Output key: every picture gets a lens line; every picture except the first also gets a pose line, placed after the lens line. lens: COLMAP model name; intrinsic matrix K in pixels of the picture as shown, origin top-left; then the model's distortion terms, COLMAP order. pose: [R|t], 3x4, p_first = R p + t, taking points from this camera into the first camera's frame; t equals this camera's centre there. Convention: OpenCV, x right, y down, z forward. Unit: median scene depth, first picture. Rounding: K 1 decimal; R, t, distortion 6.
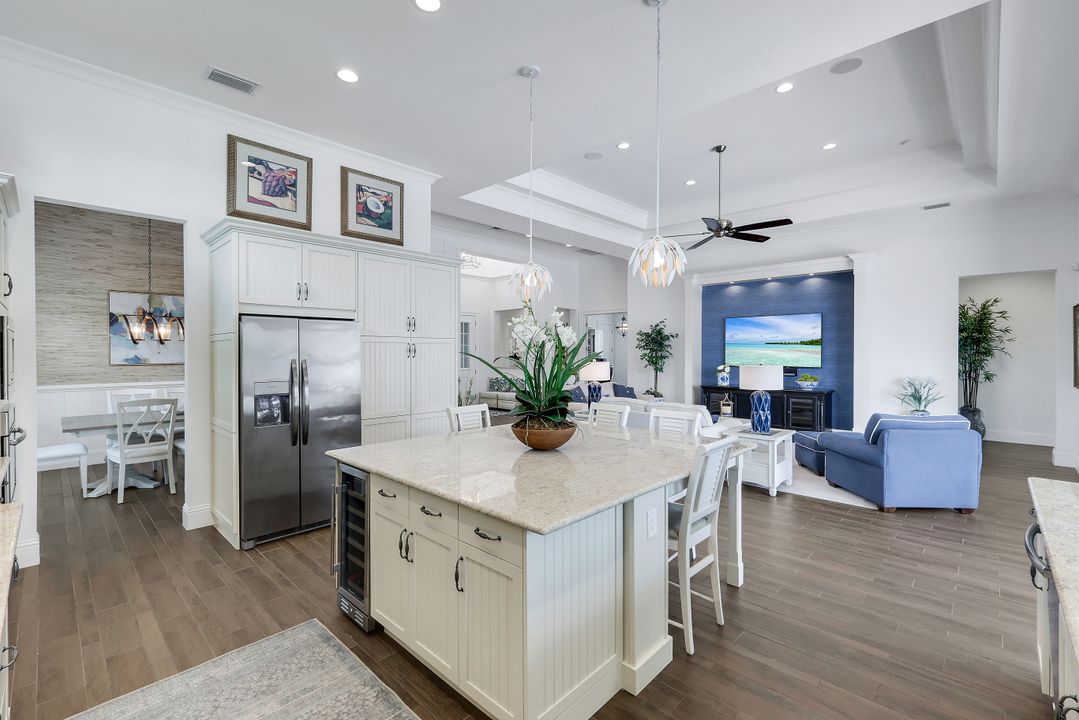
lens RADIAL K [[475.2, 0, 544.2], [0, 475.2, 353.3], [0, 0, 1]] dist [0.002841, -0.000606]
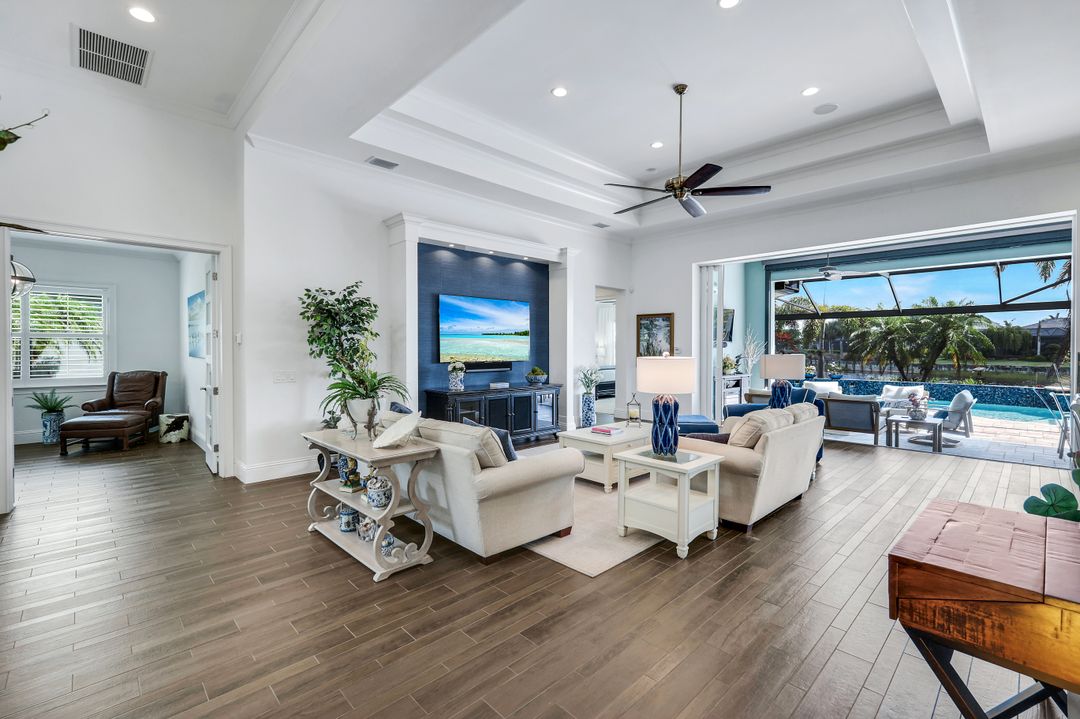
lens RADIAL K [[475.7, 0, 542.1], [0, 475.7, 354.7], [0, 0, 1]] dist [0.002841, -0.000606]
pose [[0.047182, -0.013667, 0.998793, -0.382552], [0.004594, 0.999899, 0.013465, 0.007207], [-0.998876, 0.003954, 0.047240, 1.005542]]
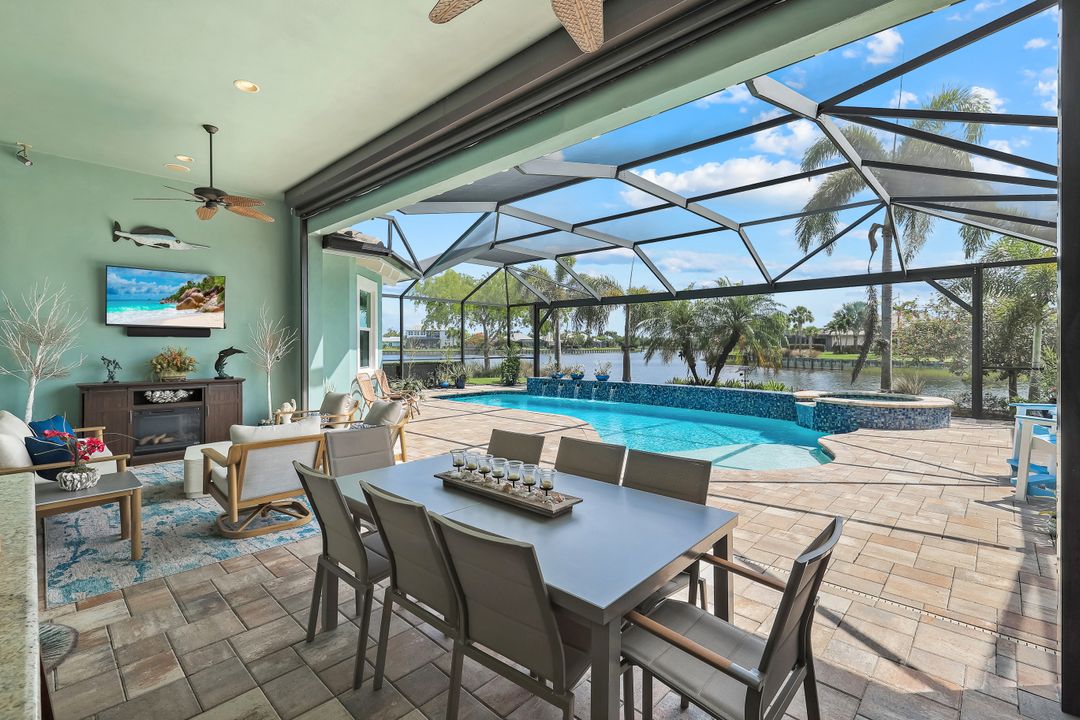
lens RADIAL K [[482.7, 0, 536.9], [0, 482.7, 350.1], [0, 0, 1]] dist [0.000504, -0.000051]
pose [[0.006266, -0.011781, 0.999911, 0.171800], [0.006012, 0.999913, 0.011743, 0.026128], [-0.999962, 0.005938, 0.006336, -0.116547]]
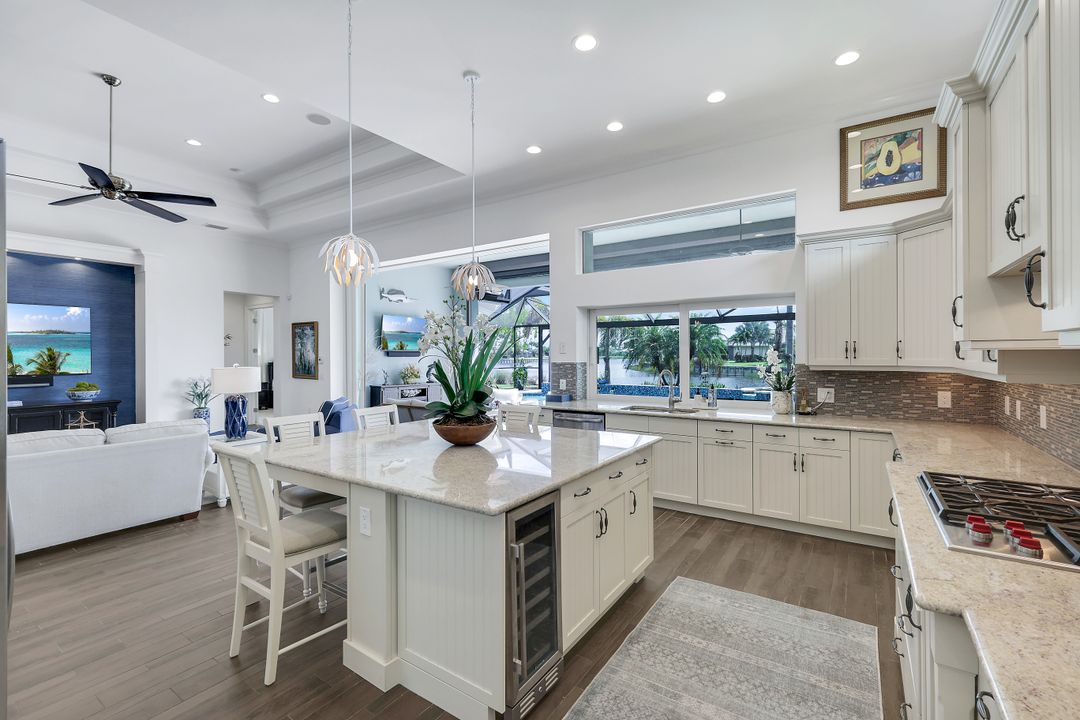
lens RADIAL K [[475.7, 0, 539.7], [0, 475.7, 354.2], [0, 0, 1]] dist [0.002841, -0.000606]
pose [[-0.163784, 0.000020, 0.986496, -0.399395], [0.009022, 0.999958, 0.001478, 0.002143], [-0.986455, 0.009142, -0.163777, 0.387572]]
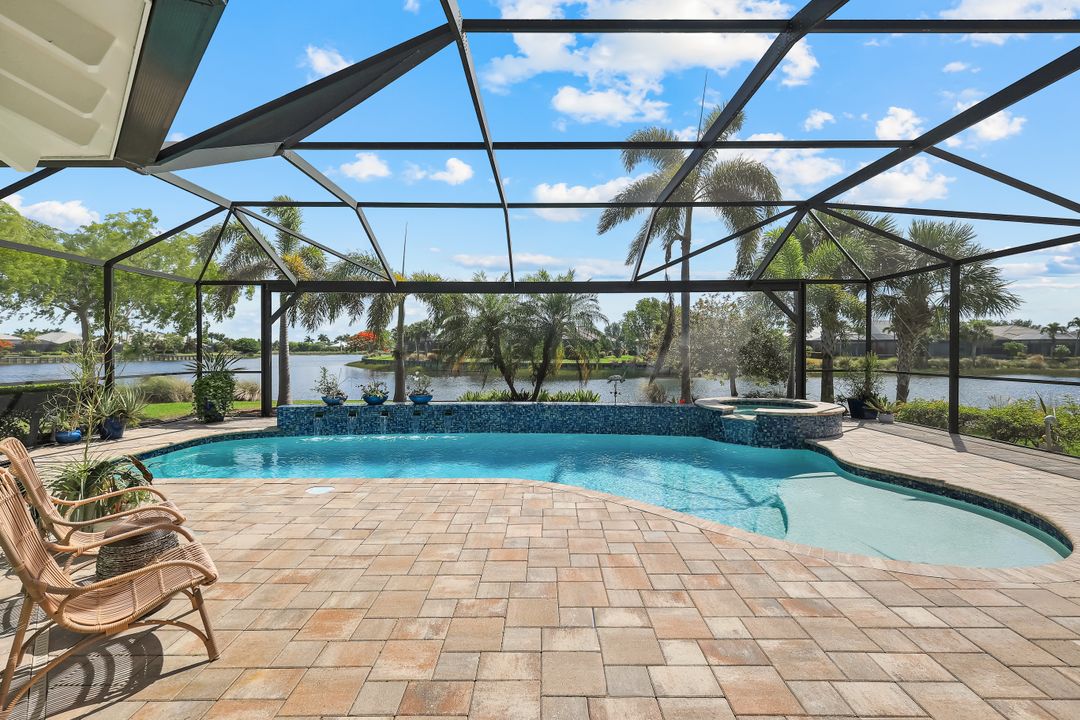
lens RADIAL K [[482.7, 0, 538.9], [0, 482.7, 354.3], [0, 0, 1]] dist [0.000504, -0.000051]
pose [[-0.677784, -0.008578, 0.735211, 0.921597], [0.003078, 0.999890, 0.014504, 0.023119], [-0.735255, 0.012093, -0.677683, 0.272383]]
